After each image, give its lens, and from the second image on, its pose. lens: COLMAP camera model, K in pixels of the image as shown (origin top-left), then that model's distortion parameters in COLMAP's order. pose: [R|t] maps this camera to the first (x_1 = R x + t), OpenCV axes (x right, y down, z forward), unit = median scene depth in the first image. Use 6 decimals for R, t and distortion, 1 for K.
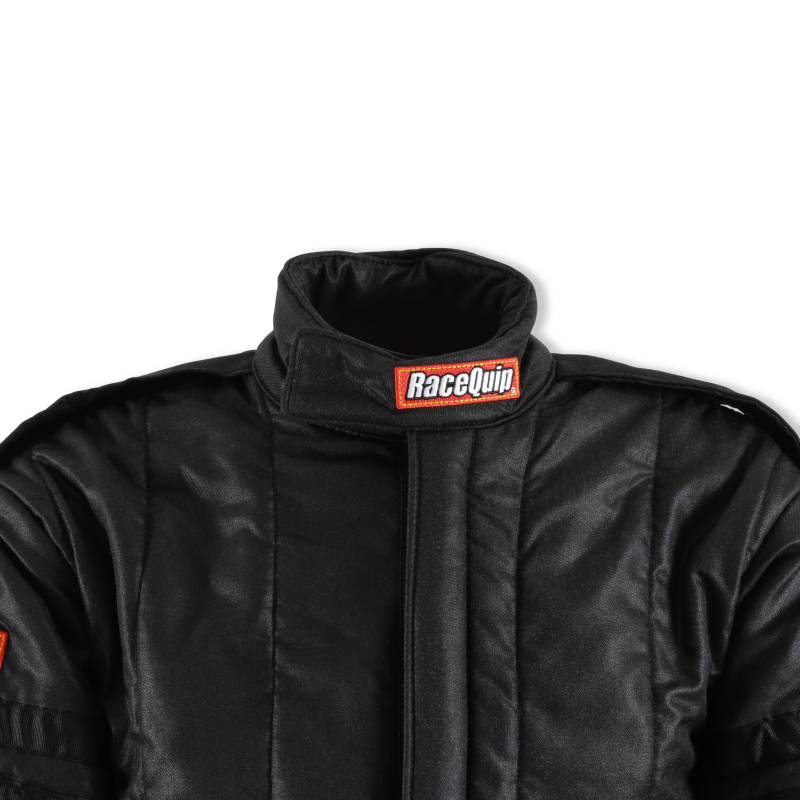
lens RADIAL K [[1820.2, 0, 402.5], [0, 1820.2, 403.1], [0, 0, 1]] dist [0.188072, 0.000000]
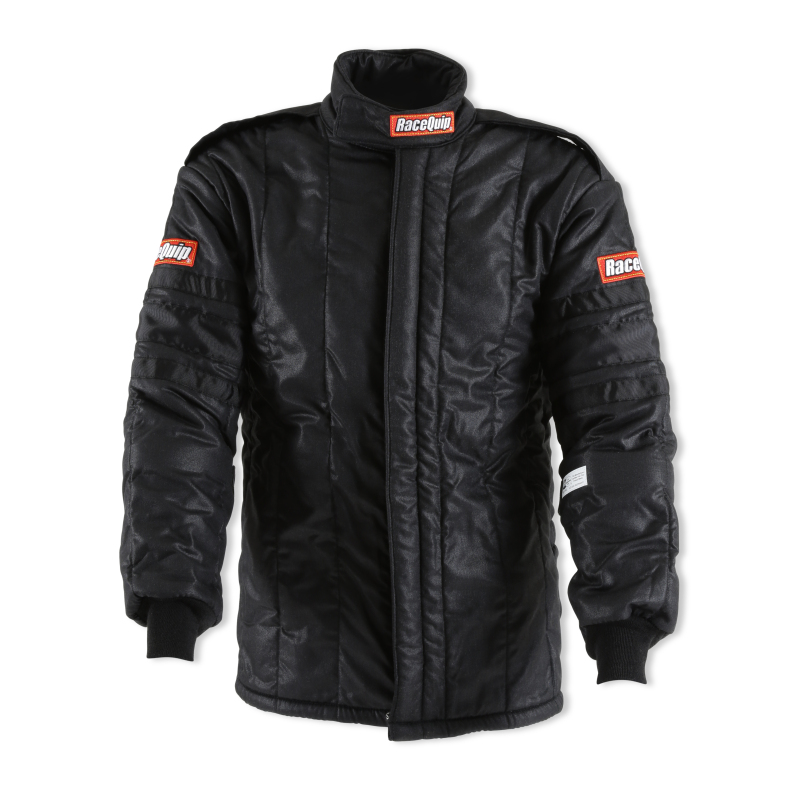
lens RADIAL K [[1820.2, 0, 398.0], [0, 1820.2, 405.8], [0, 0, 1]] dist [0.188072, 0.000000]
pose [[0.998695, 0.034091, -0.038019, 0.090563], [-0.027617, 0.986827, 0.159404, -0.025072], [0.042952, -0.158146, 0.986481, -1.020671]]
